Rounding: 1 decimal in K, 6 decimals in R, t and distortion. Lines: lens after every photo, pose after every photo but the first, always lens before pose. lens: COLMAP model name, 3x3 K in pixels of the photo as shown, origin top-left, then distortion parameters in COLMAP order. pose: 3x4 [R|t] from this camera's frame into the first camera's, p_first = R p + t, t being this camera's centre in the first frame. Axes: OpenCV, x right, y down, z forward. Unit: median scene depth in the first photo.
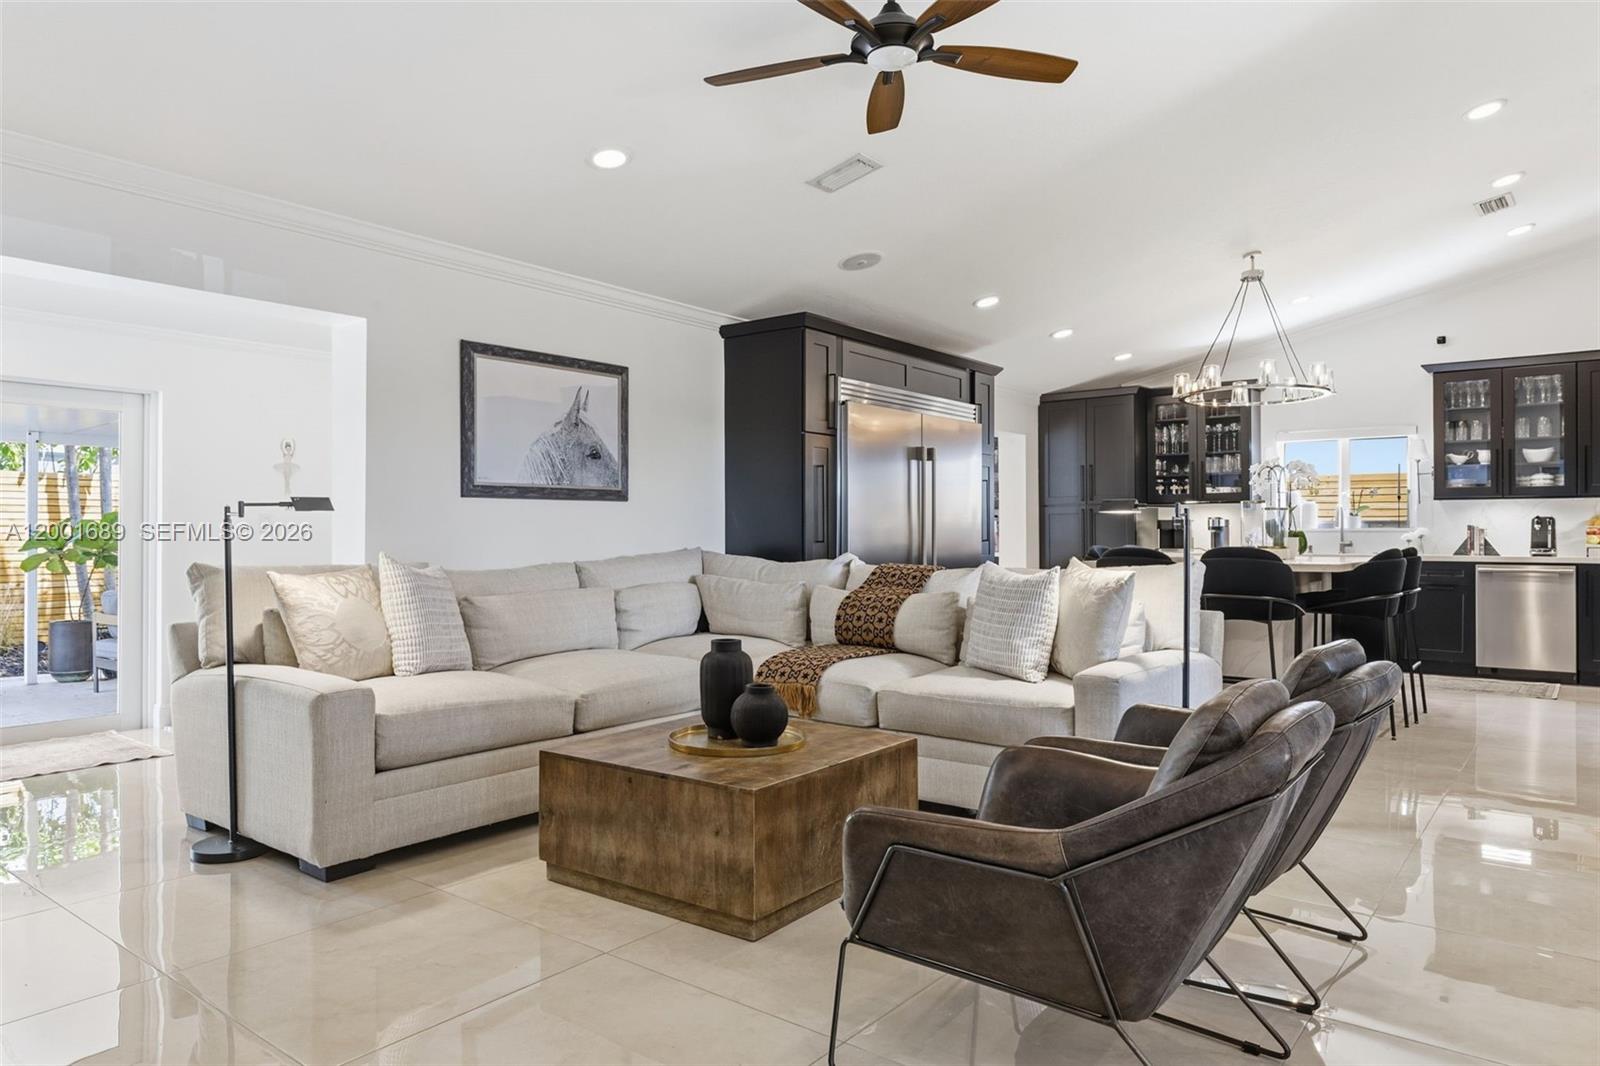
lens RADIAL K [[1029.8, 0, 798.4], [0, 1029.8, 525.3], [0, 0, 1]] dist [-0.003979, -0.000072]
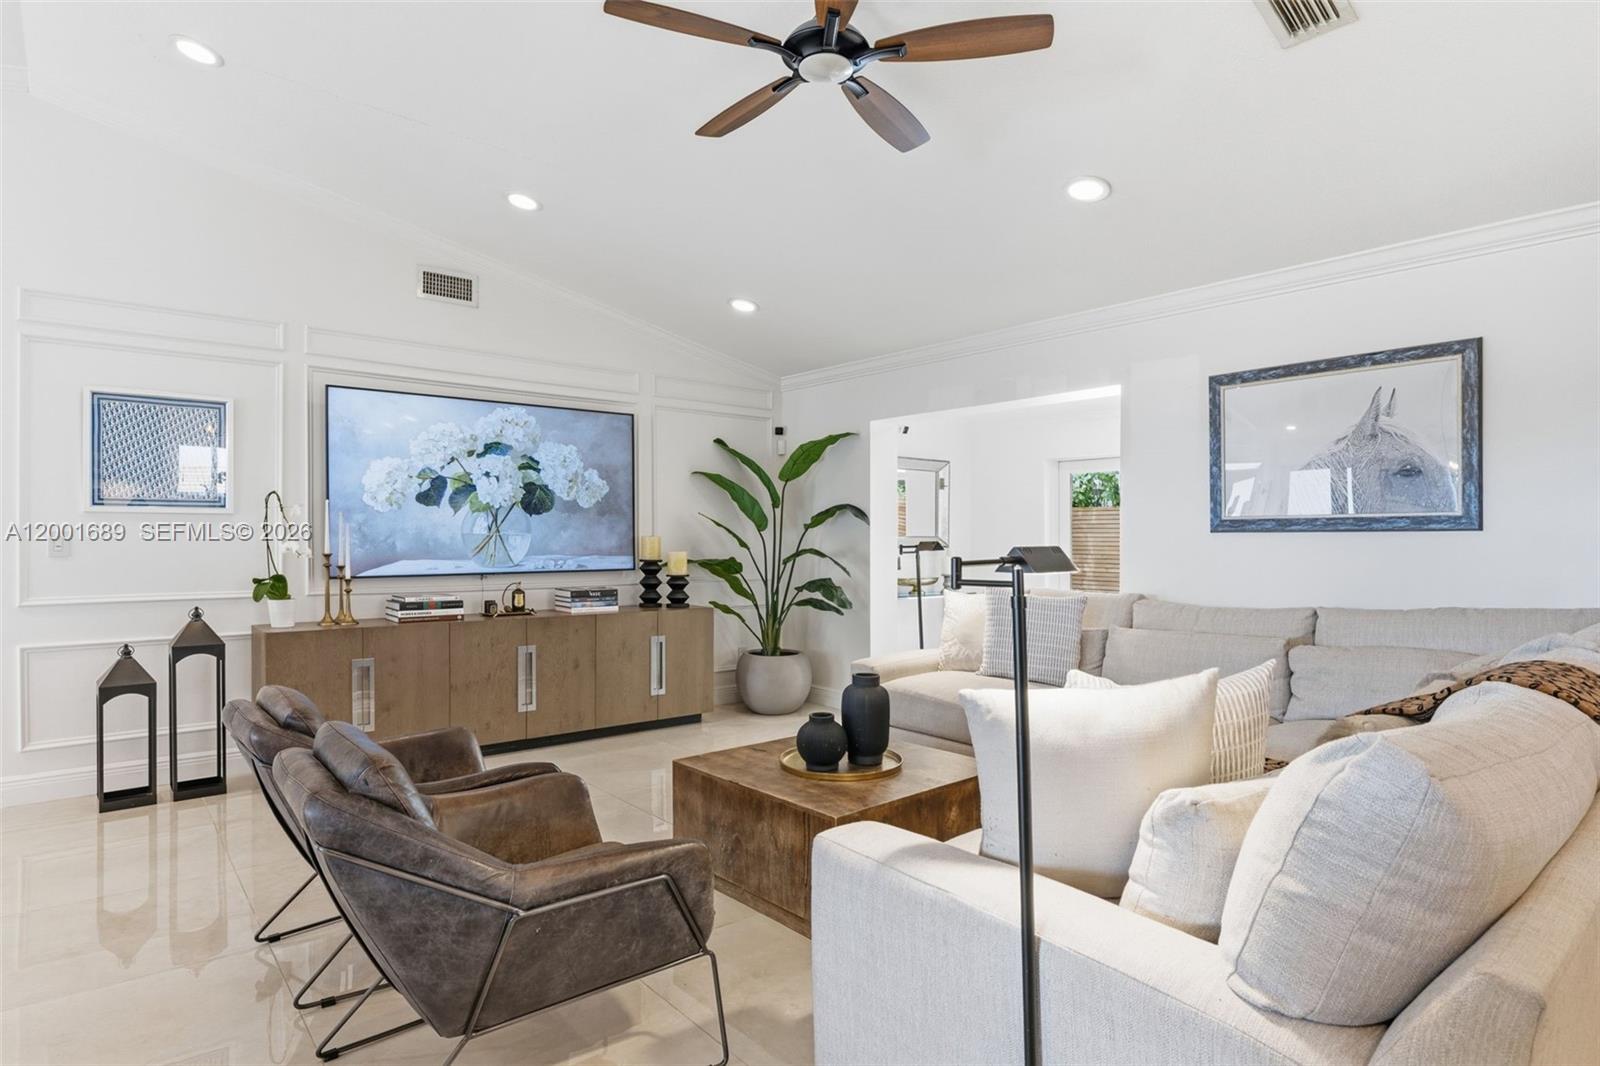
lens RADIAL K [[861.3, 0, 797.8], [0, 861.3, 541.7], [0, 0, 1]] dist [0.001251, 0.000069]
pose [[-0.214437, 0.004161, -0.976729, 0.447389], [0.004980, 0.999983, 0.003167, -0.017569], [0.976725, -0.004185, -0.214454, 0.597945]]
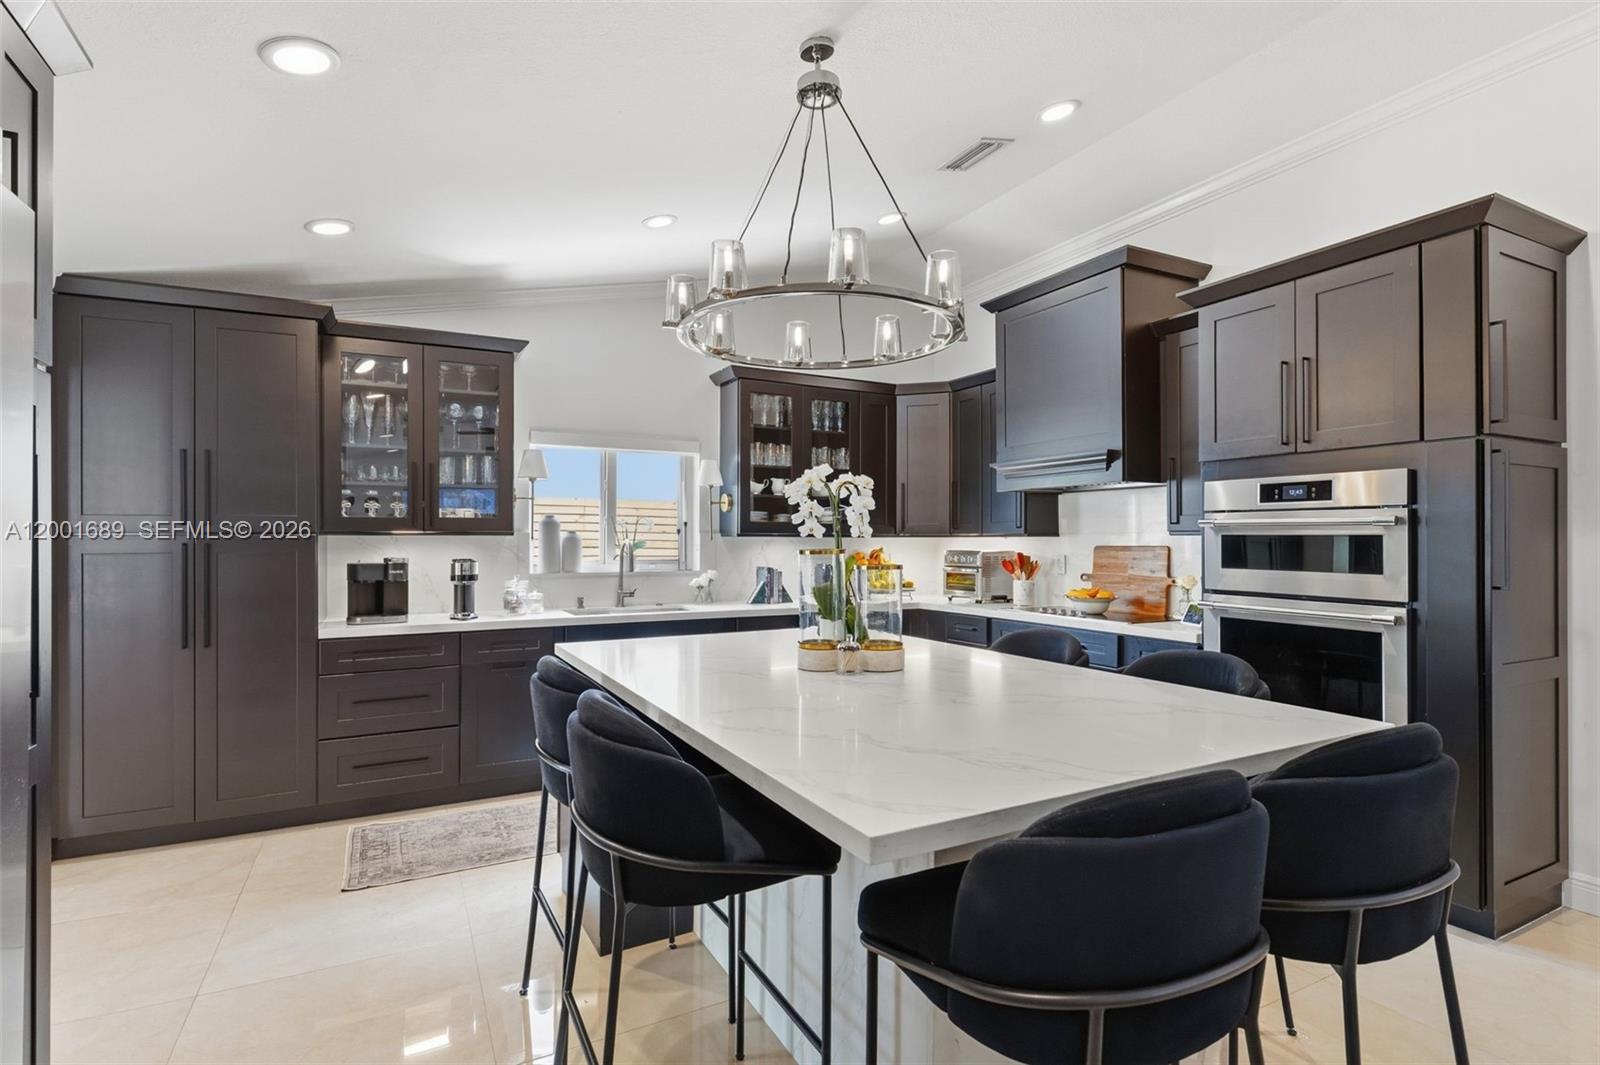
lens RADIAL K [[777.4, 0, 800.3], [0, 777.4, 541.6], [0, 0, 1]] dist [-0.000491, -0.000616]
pose [[0.406779, -0.001583, 0.913525, 0.105716], [-0.008544, 0.999948, 0.005538, -0.030939], [-0.913487, -0.010057, 0.406745, 0.902233]]
